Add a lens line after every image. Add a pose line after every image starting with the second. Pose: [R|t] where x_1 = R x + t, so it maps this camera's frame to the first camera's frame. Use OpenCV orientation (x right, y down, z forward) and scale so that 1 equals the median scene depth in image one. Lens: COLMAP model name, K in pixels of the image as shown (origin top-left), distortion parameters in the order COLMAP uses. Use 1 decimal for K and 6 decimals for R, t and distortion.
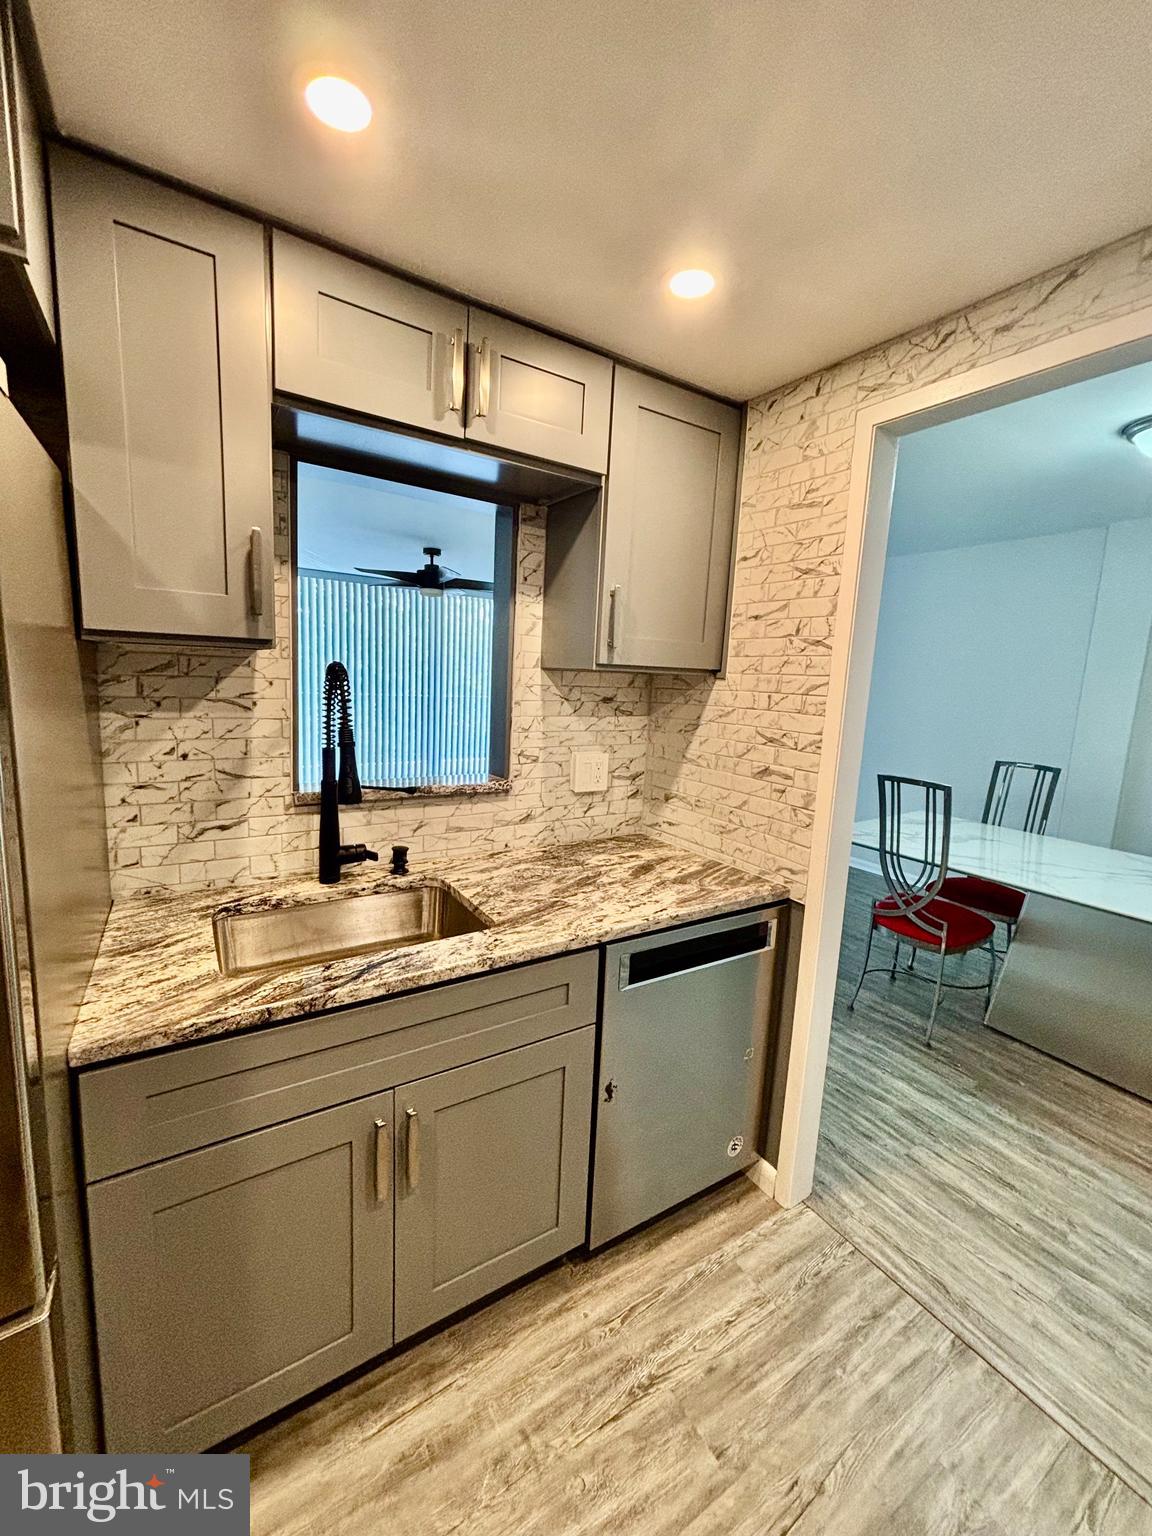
lens RADIAL K [[616.7, 0, 565.4], [0, 616.7, 770.4], [0, 0, 1]] dist [0.001580, -0.000524]
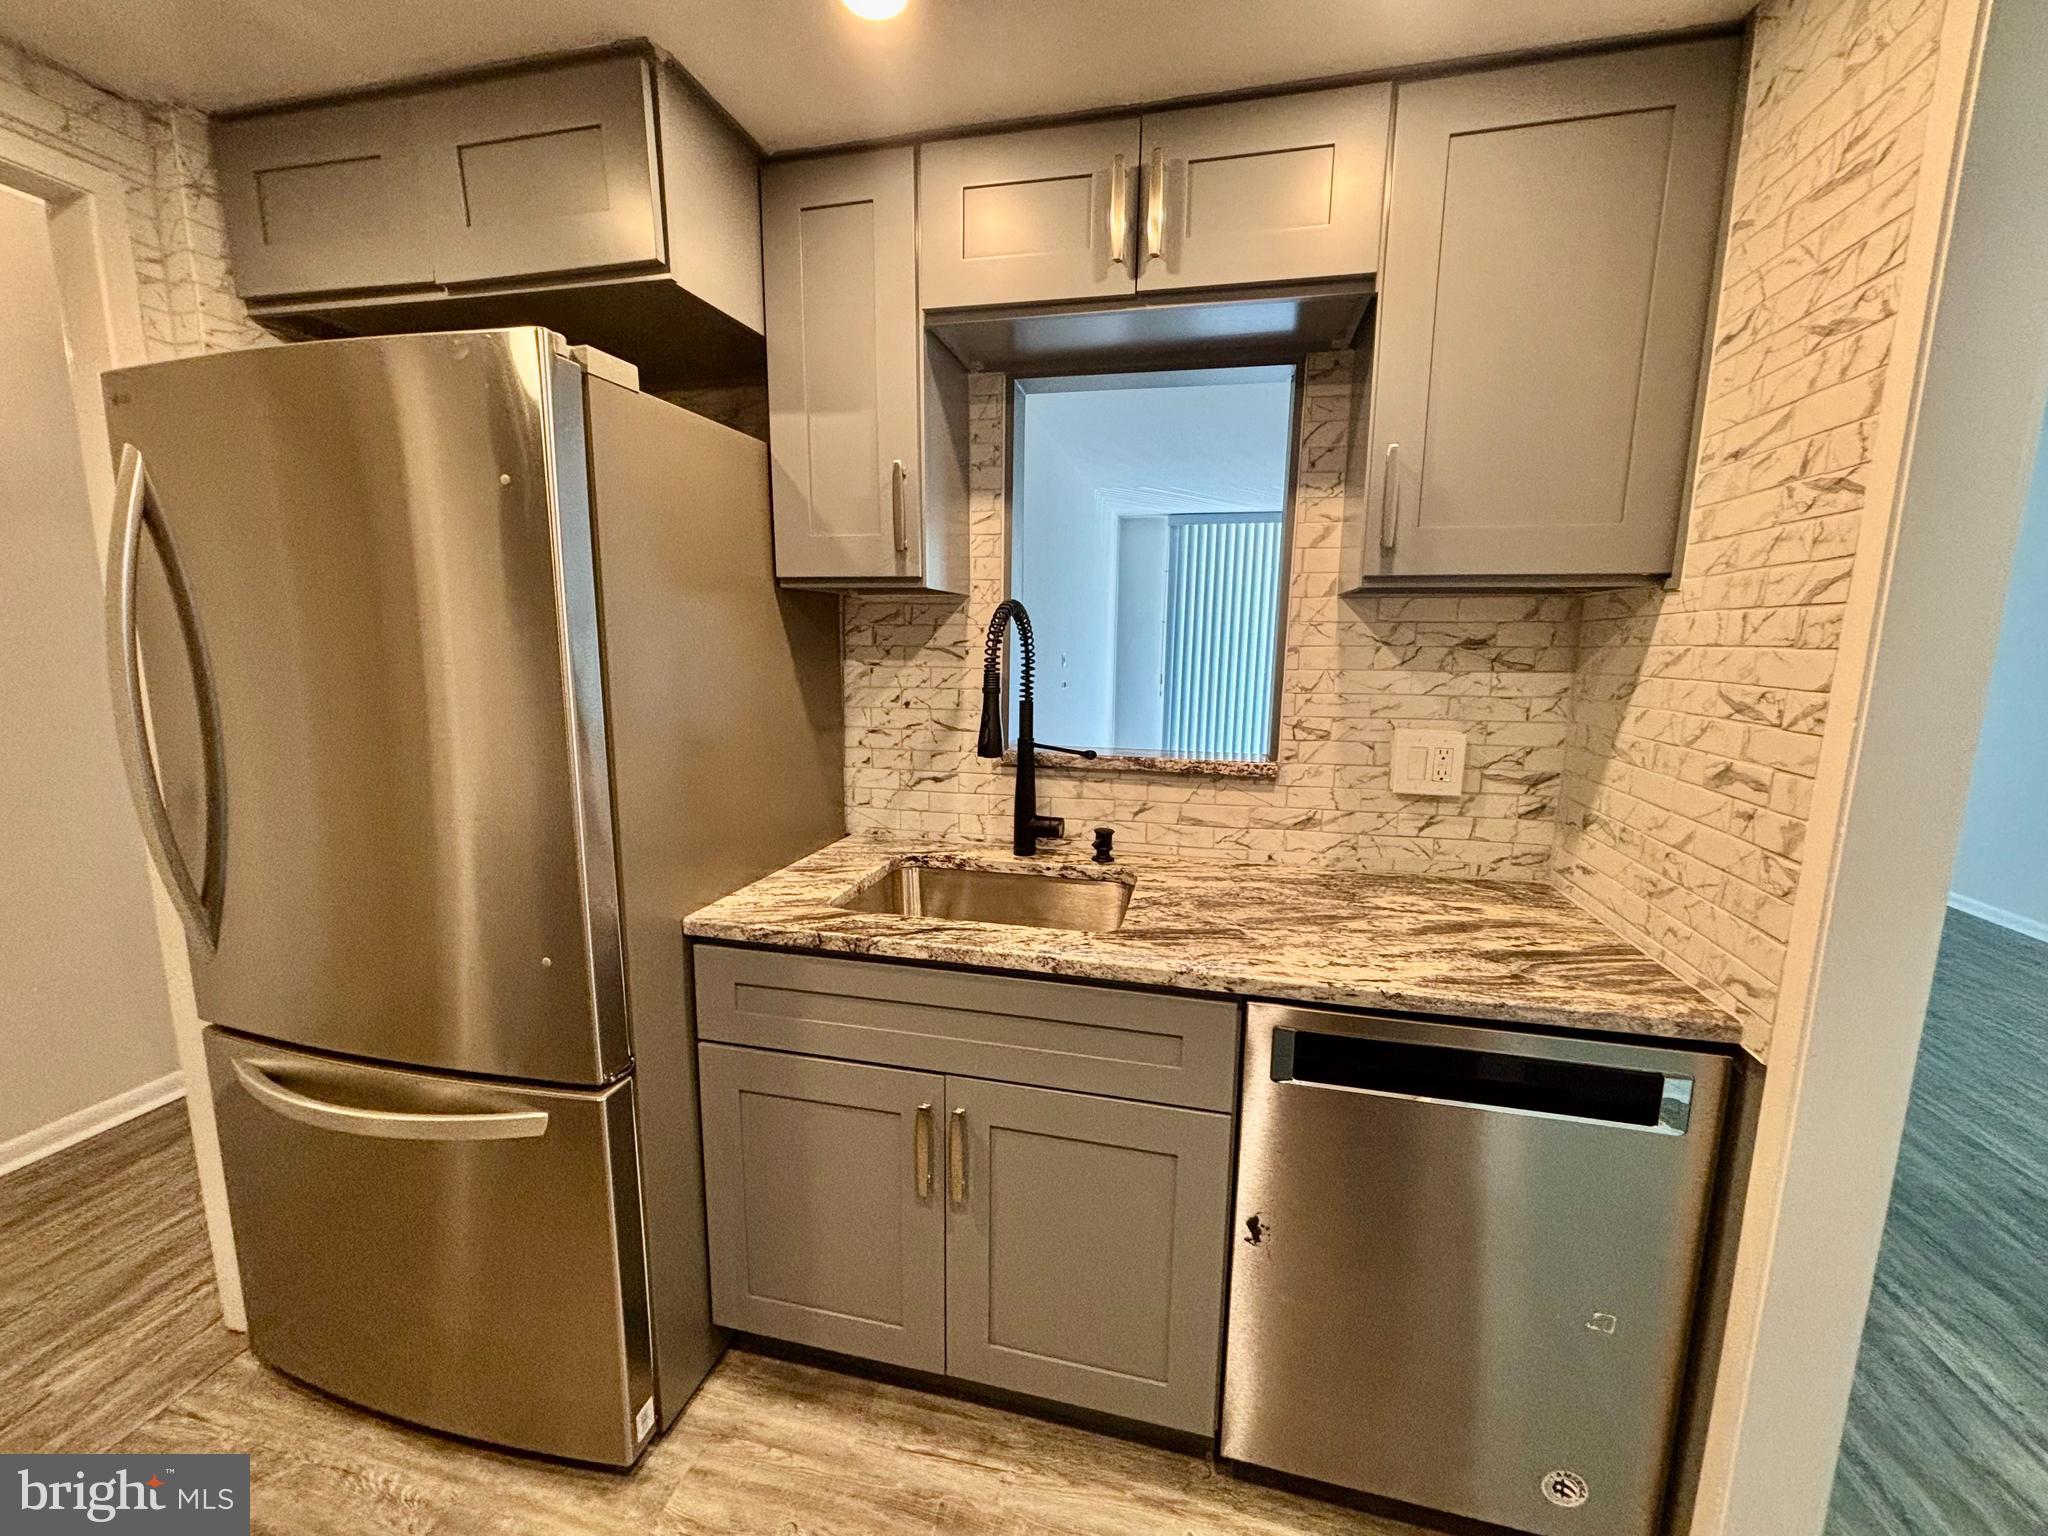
lens RADIAL K [[822.2, 0, 1006.0], [0, 822.2, 774.2], [0, 0, 1]] dist [0.001580, -0.000524]
pose [[0.692898, 0.082020, -0.716356, 0.457112], [-0.089147, 0.995631, 0.027768, 0.038919], [0.715504, 0.044620, 0.697182, 0.178628]]
